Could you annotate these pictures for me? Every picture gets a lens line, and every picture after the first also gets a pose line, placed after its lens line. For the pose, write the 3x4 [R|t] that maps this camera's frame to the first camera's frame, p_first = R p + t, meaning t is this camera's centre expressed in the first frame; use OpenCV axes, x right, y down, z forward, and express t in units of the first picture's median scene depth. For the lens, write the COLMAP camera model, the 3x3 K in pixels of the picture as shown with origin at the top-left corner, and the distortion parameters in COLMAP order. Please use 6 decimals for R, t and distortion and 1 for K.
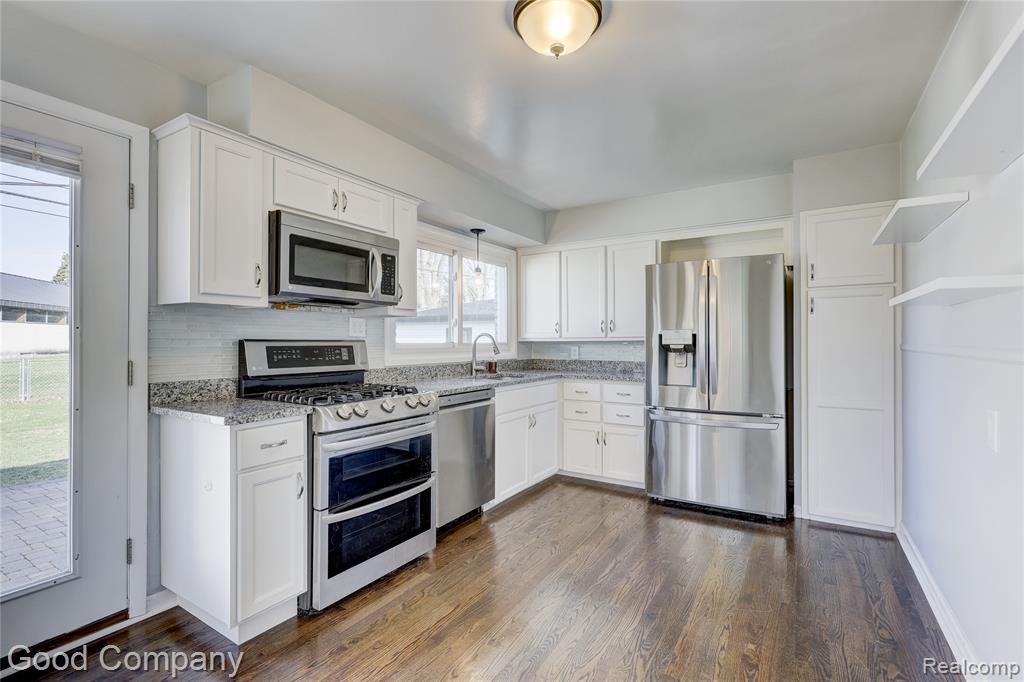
lens RADIAL K [[473.7, 0, 510.4], [0, 473.7, 339.7], [0, 0, 1]] dist [-0.003640, 0.002795]
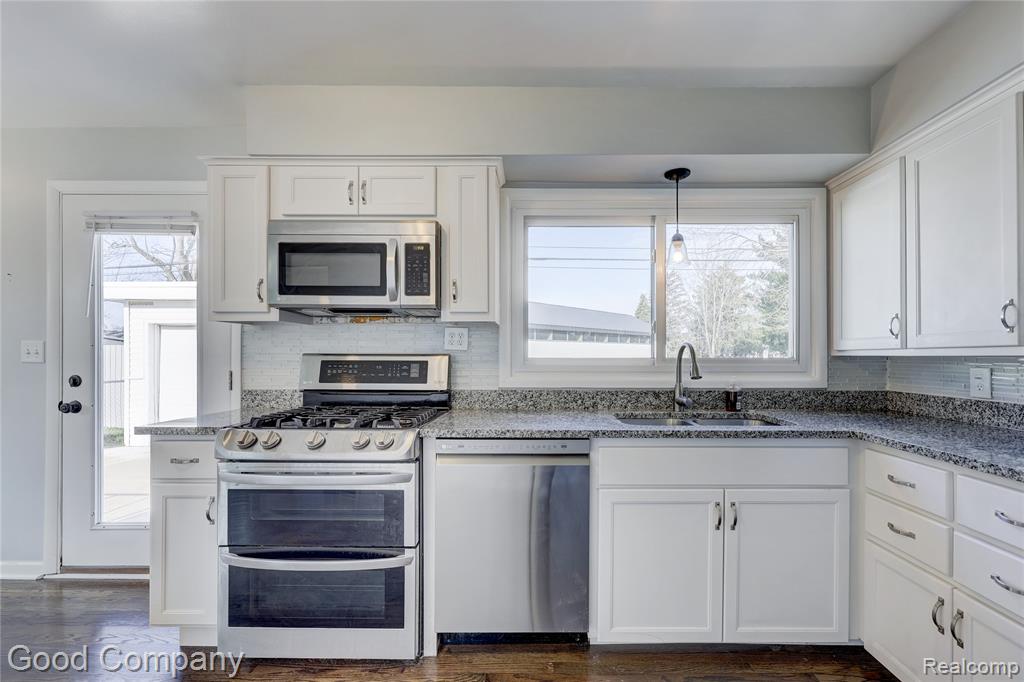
lens RADIAL K [[439.4, 0, 537.2], [0, 439.4, 355.3], [0, 0, 1]] dist [0.000792, -0.000045]
pose [[0.524622, 0.001038, -0.851335, 0.448435], [0.001589, 0.999996, 0.002199, 0.001448], [0.851334, -0.002506, 0.524619, 0.782280]]
